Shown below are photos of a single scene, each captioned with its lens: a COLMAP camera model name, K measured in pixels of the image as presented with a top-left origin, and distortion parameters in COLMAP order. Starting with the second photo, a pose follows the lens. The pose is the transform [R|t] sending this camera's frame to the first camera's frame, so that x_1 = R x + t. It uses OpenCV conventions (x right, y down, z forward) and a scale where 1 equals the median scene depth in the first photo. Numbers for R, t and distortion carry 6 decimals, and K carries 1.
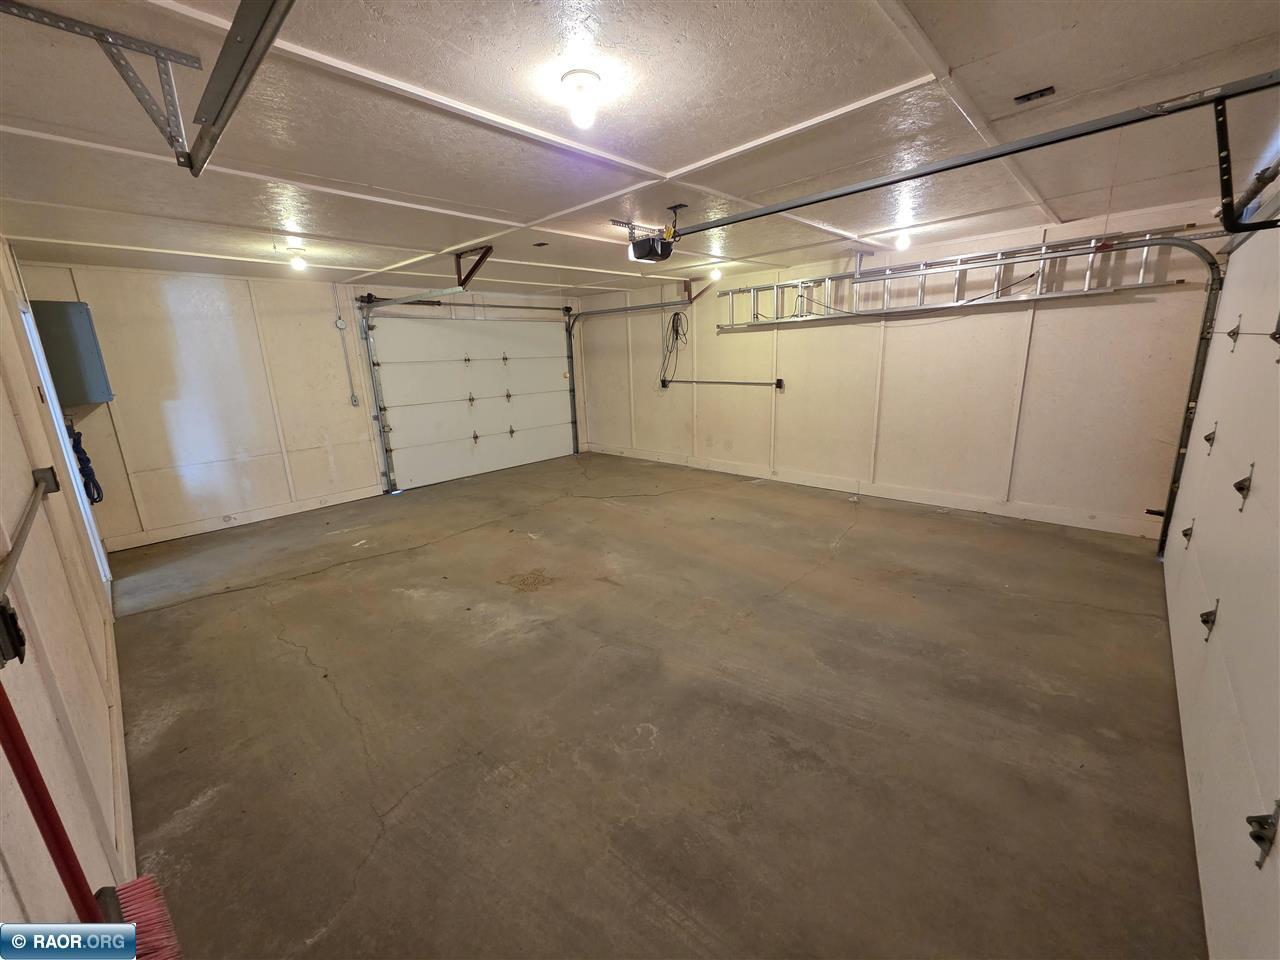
lens RADIAL K [[509.4, 0, 639.6], [0, 509.4, 475.8], [0, 0, 1]] dist [0.004614, -0.001119]
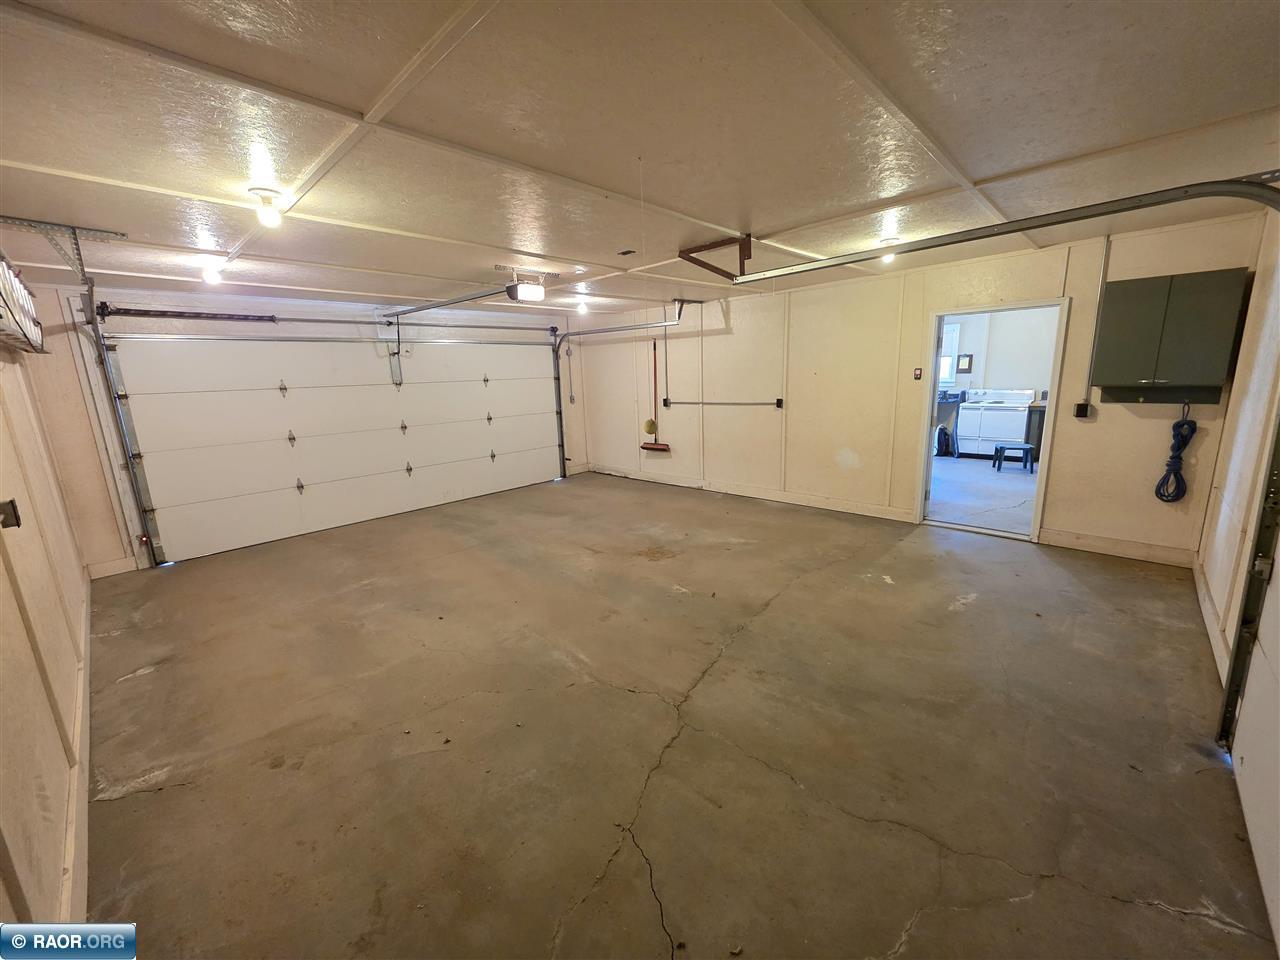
lens RADIAL K [[509.4, 0, 639.9], [0, 509.4, 478.6], [0, 0, 1]] dist [0.004614, -0.001119]
pose [[-0.997231, 0.072907, 0.014647, -0.194563], [0.072010, 0.897567, 0.434958, -0.468976], [0.018565, 0.434809, -0.900332, 1.924566]]
